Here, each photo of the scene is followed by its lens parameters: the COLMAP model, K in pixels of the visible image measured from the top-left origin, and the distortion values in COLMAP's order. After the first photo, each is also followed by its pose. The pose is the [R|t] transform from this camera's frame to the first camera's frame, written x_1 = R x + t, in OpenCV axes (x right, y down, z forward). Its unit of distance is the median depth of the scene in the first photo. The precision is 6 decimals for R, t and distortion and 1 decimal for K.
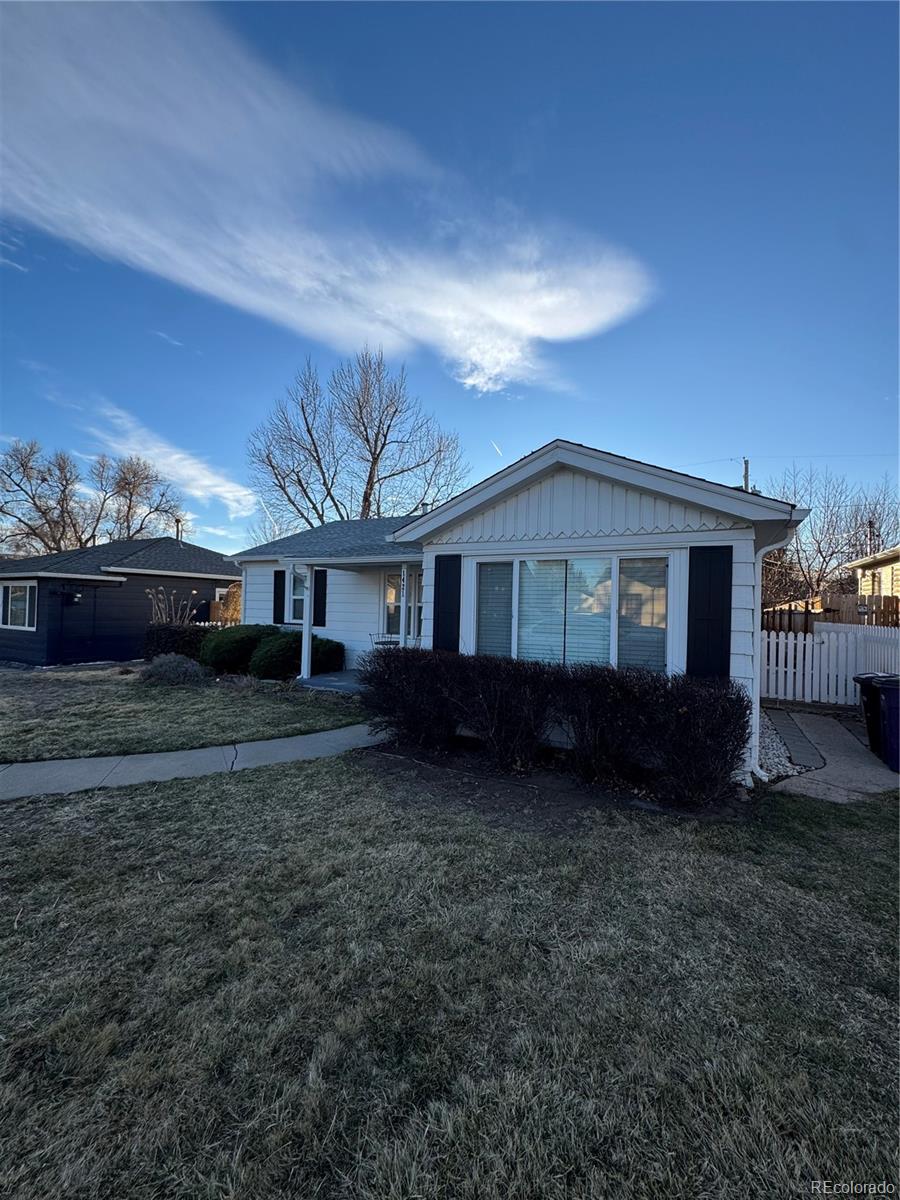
lens RADIAL K [[484.4, 0, 451.8], [0, 484.4, 598.0], [0, 0, 1]] dist [-0.003541, 0.000605]
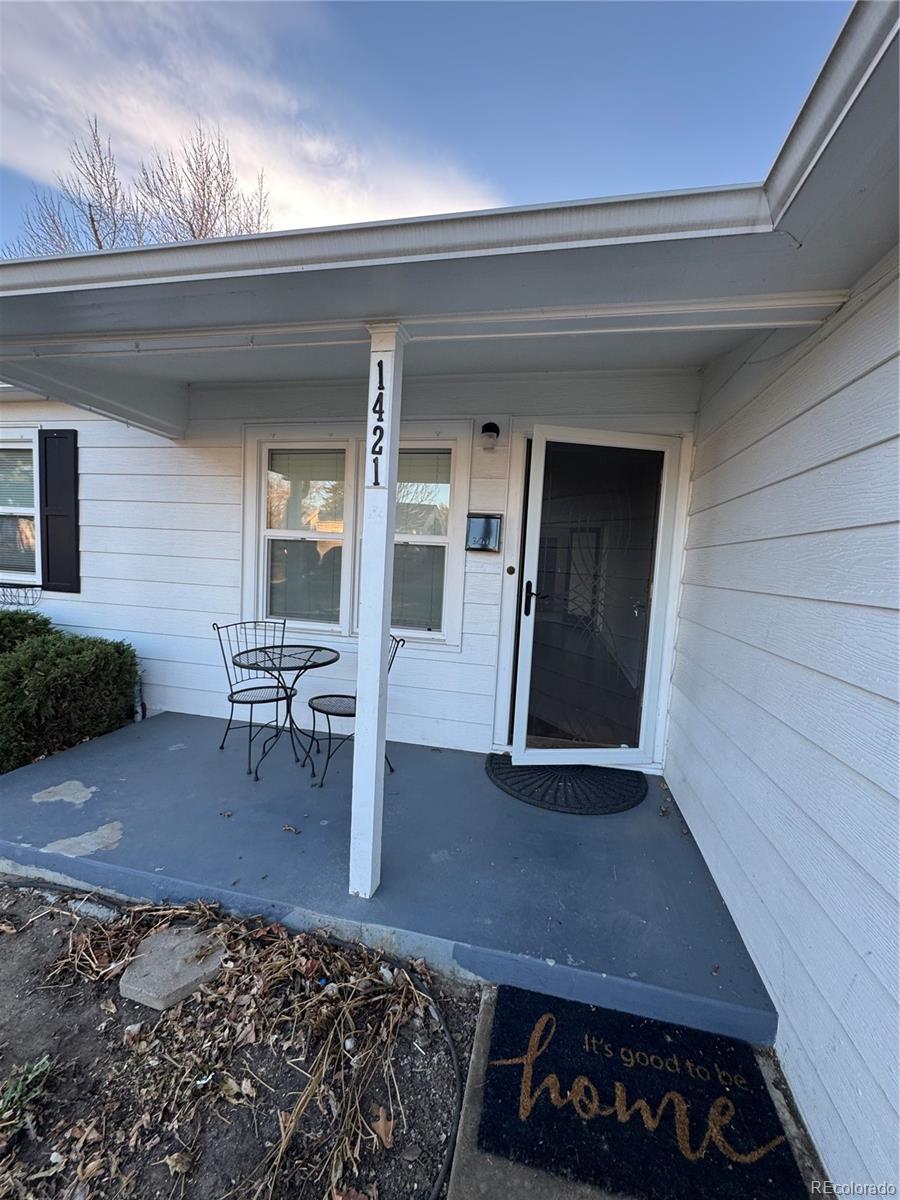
lens RADIAL K [[475.6, 0, 452.2], [0, 475.6, 600.1], [0, 0, 1]] dist [0.003000, 0.000174]
pose [[0.955159, 0.008137, 0.295980, -0.191698], [-0.034176, 0.995971, 0.082910, 0.049165], [-0.294113, -0.089308, 0.951589, 1.091914]]
